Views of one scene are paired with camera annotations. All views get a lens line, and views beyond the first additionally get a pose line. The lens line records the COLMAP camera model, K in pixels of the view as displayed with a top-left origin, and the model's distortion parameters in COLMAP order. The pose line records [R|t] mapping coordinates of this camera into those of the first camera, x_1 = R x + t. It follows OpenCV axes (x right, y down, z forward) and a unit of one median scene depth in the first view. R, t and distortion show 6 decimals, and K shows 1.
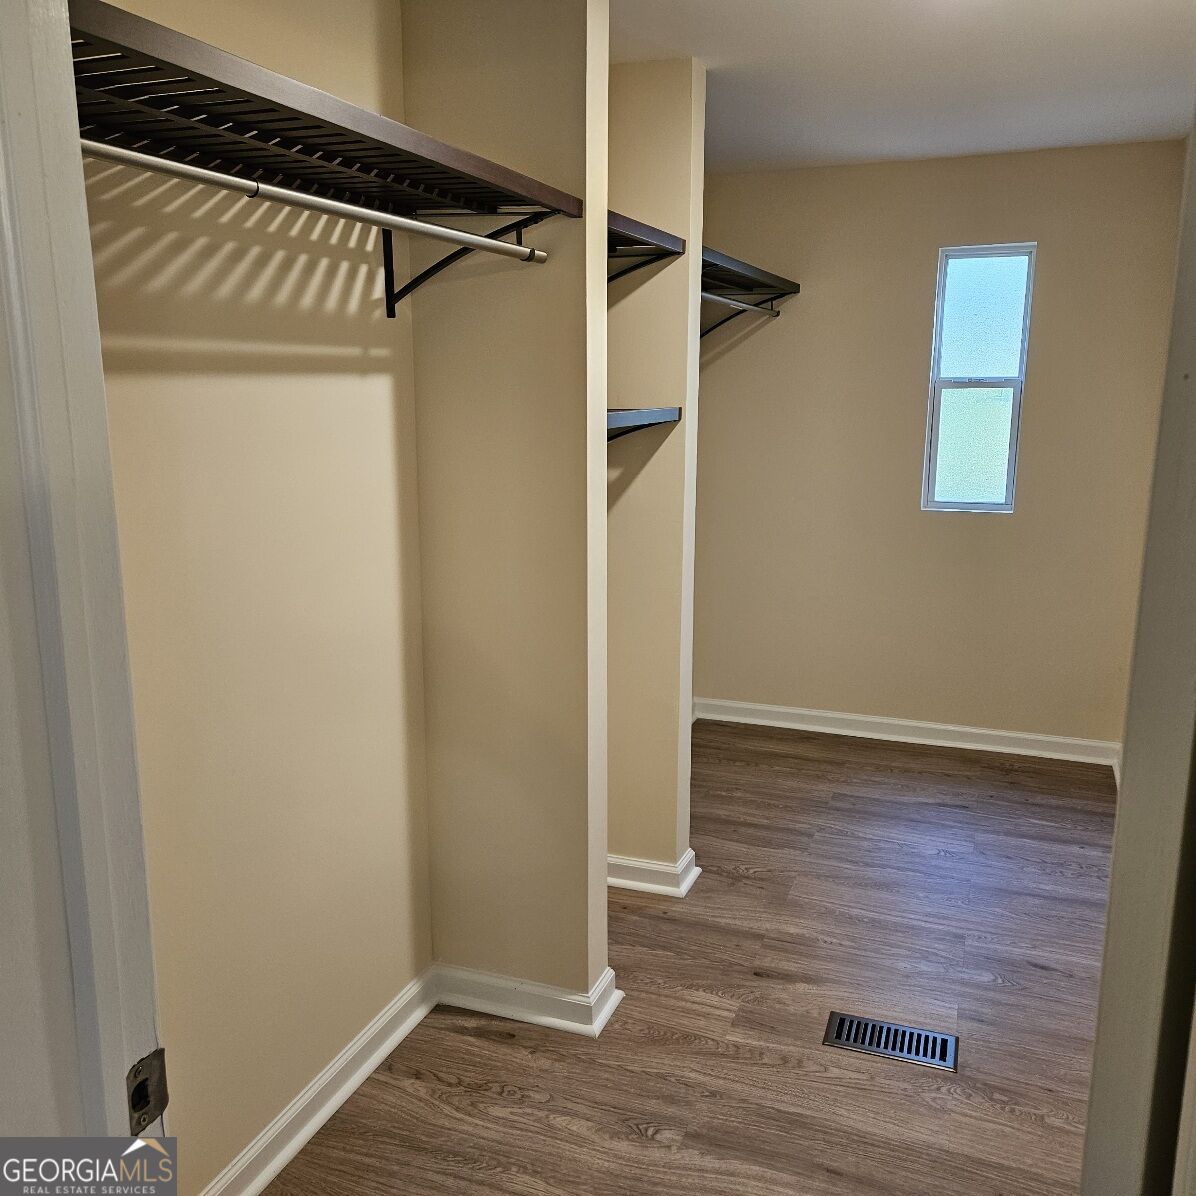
lens RADIAL K [[1067.4, 0, 601.5], [0, 1067.4, 599.7], [0, 0, 1]] dist [0.078958, -0.067579]
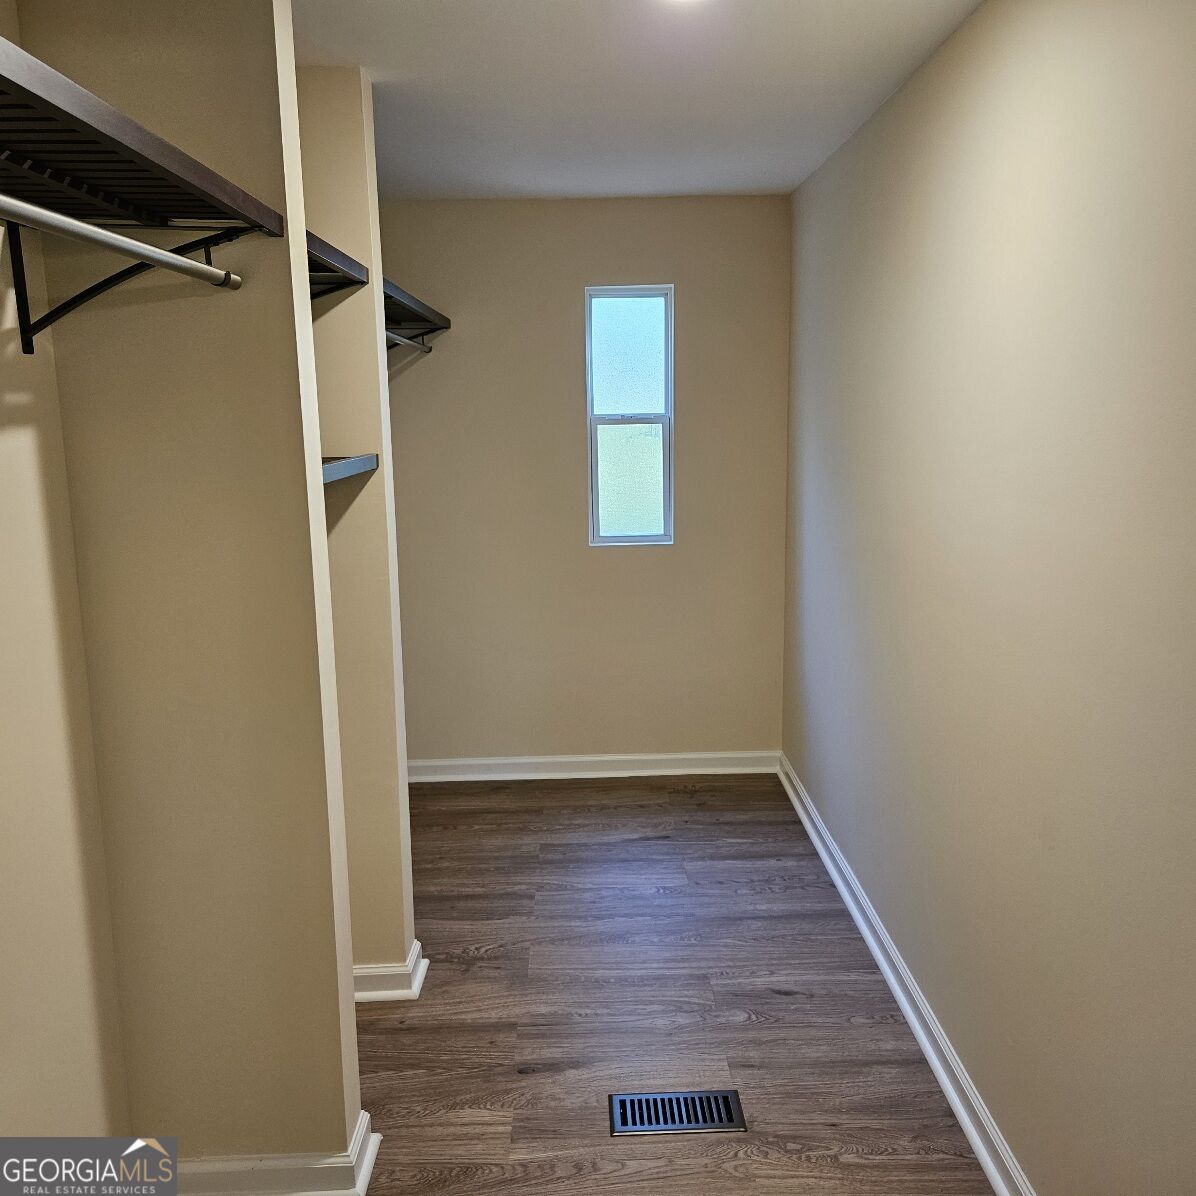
lens RADIAL K [[1067.4, 0, 601.5], [0, 1067.4, 599.7], [0, 0, 1]] dist [0.078958, -0.067579]
pose [[0.927879, -0.081317, 0.363906, -0.083391], [0.091741, 0.995717, -0.011420, -0.029078], [-0.361419, 0.043982, 0.931366, 0.097583]]
